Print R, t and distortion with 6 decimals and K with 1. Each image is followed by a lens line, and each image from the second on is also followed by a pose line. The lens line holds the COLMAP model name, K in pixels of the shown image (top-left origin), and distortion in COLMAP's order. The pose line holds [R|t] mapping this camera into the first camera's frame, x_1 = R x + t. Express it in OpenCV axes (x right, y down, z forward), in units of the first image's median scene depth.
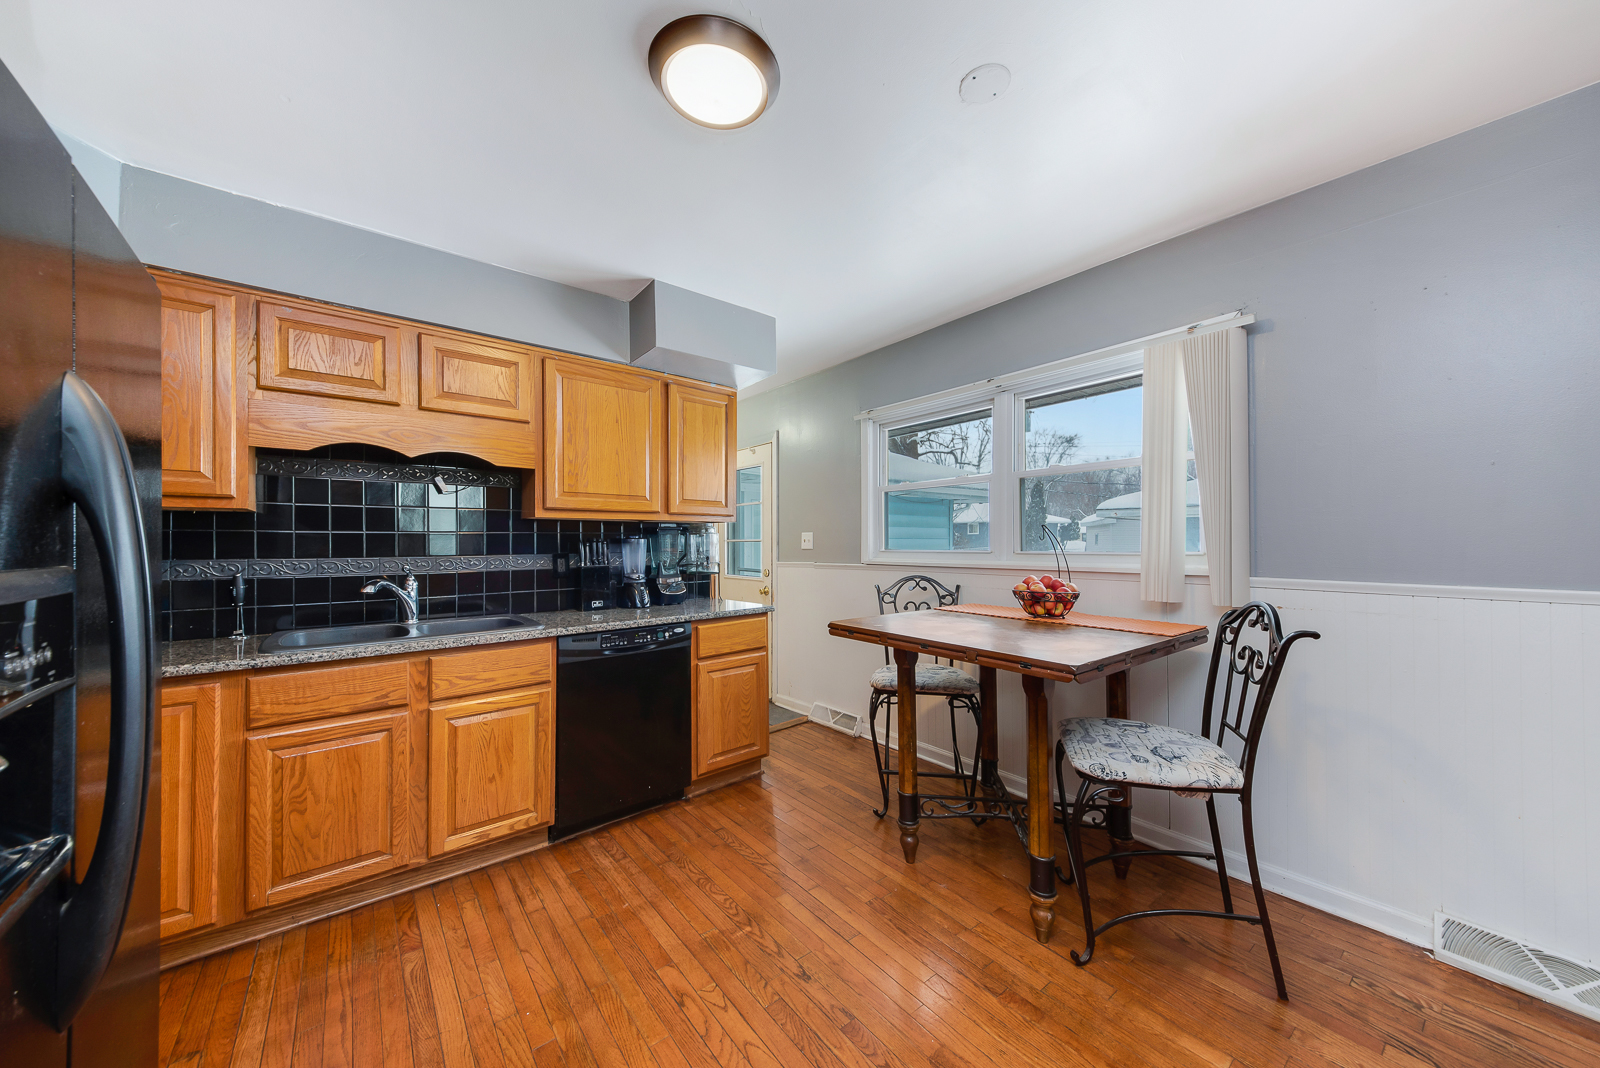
lens RADIAL K [[576.8, 0, 806.2], [0, 576.8, 528.7], [0, 0, 1]] dist [0.000087, -0.000188]
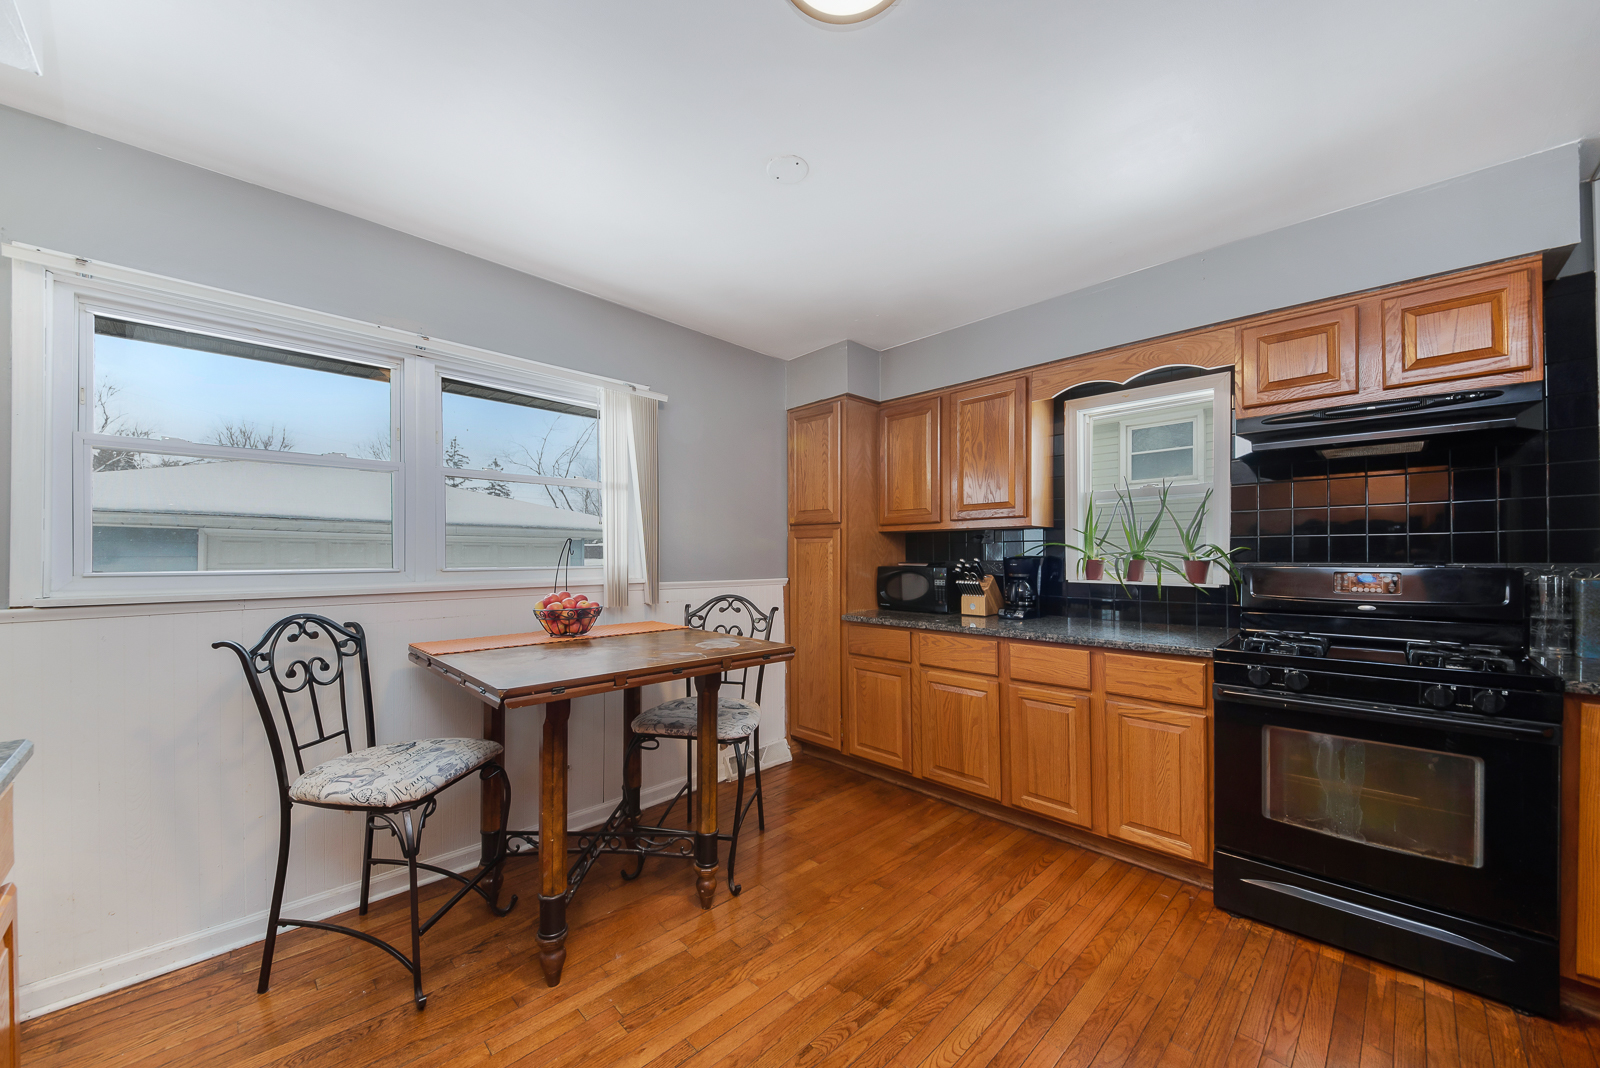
lens RADIAL K [[576.8, 0, 806.2], [0, 576.8, 528.7], [0, 0, 1]] dist [0.000087, -0.000188]
pose [[-0.123496, 0.042278, 0.991444, -0.582884], [-0.024138, 0.998668, -0.045592, 0.010431], [-0.992052, -0.029562, -0.122311, 0.726797]]
